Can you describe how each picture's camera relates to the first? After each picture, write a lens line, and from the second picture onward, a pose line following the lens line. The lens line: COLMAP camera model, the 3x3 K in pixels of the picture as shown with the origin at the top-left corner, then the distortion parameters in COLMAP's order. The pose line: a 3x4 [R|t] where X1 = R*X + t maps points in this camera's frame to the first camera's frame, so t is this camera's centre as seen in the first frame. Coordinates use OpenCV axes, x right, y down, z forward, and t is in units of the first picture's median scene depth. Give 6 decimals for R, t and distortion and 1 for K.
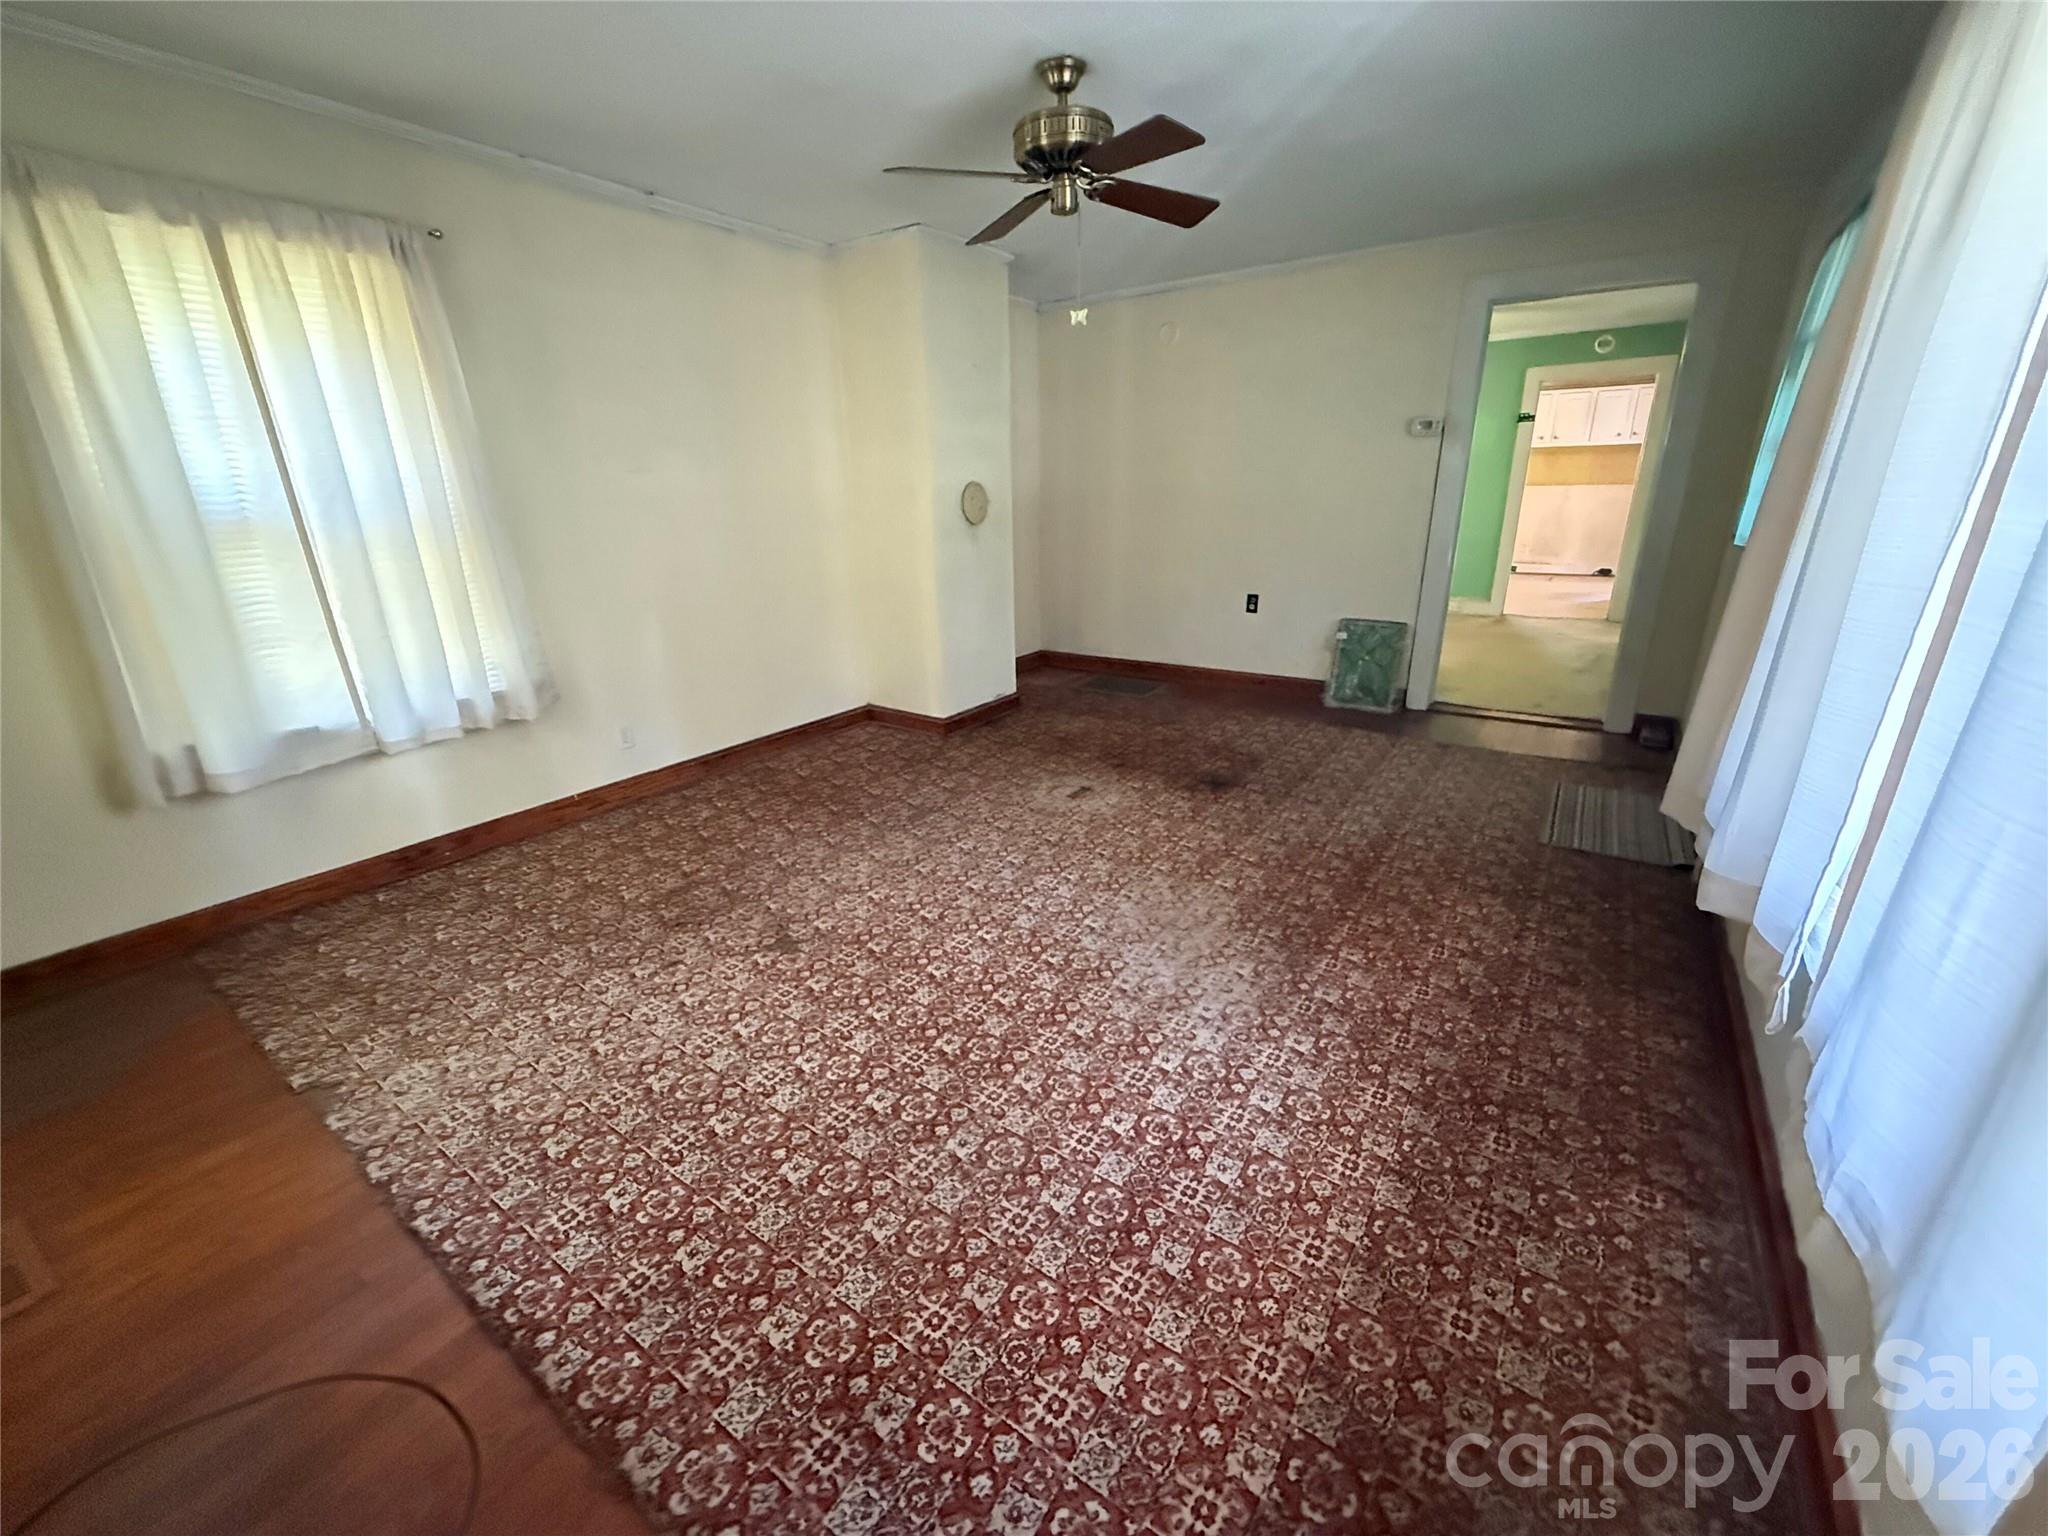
lens RADIAL K [[733.5, 0, 1016.7], [0, 733.5, 758.9], [0, 0, 1]] dist [-0.009390, -0.000011]
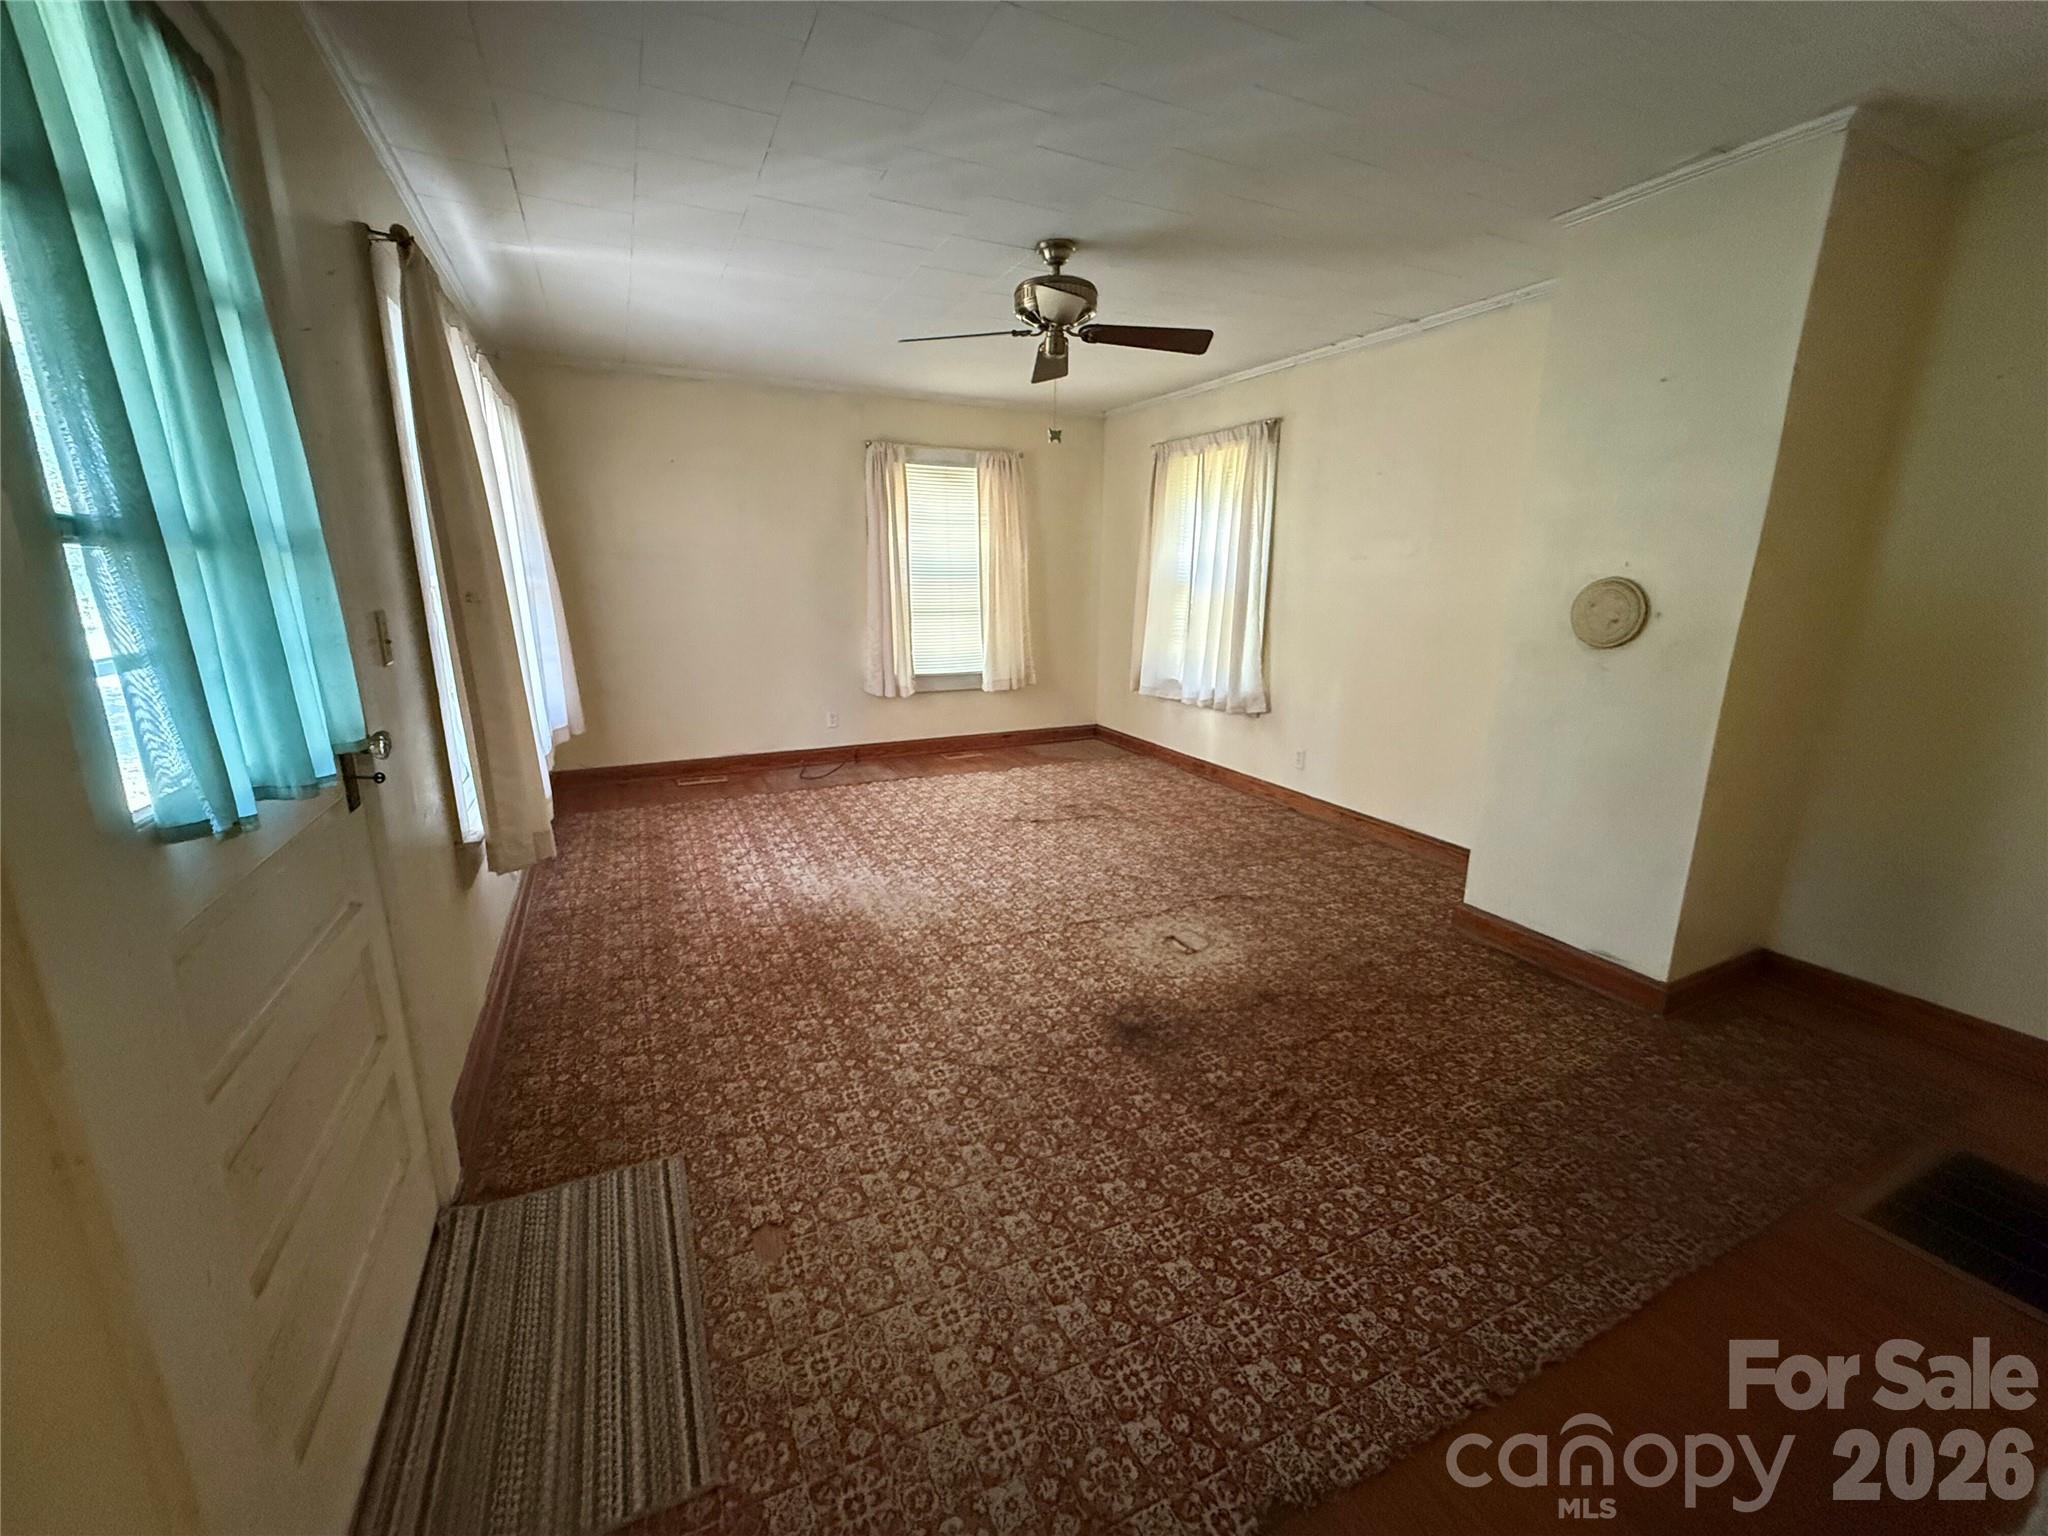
lens RADIAL K [[813.4, 0, 1019.4], [0, 813.4, 774.0], [0, 0, 1]] dist [-0.004504, 0.001123]
pose [[-0.448201, 0.240715, -0.860914, 1.050699], [-0.309878, 0.861513, 0.402208, -0.495693], [0.838506, 0.447048, -0.311538, 1.252617]]
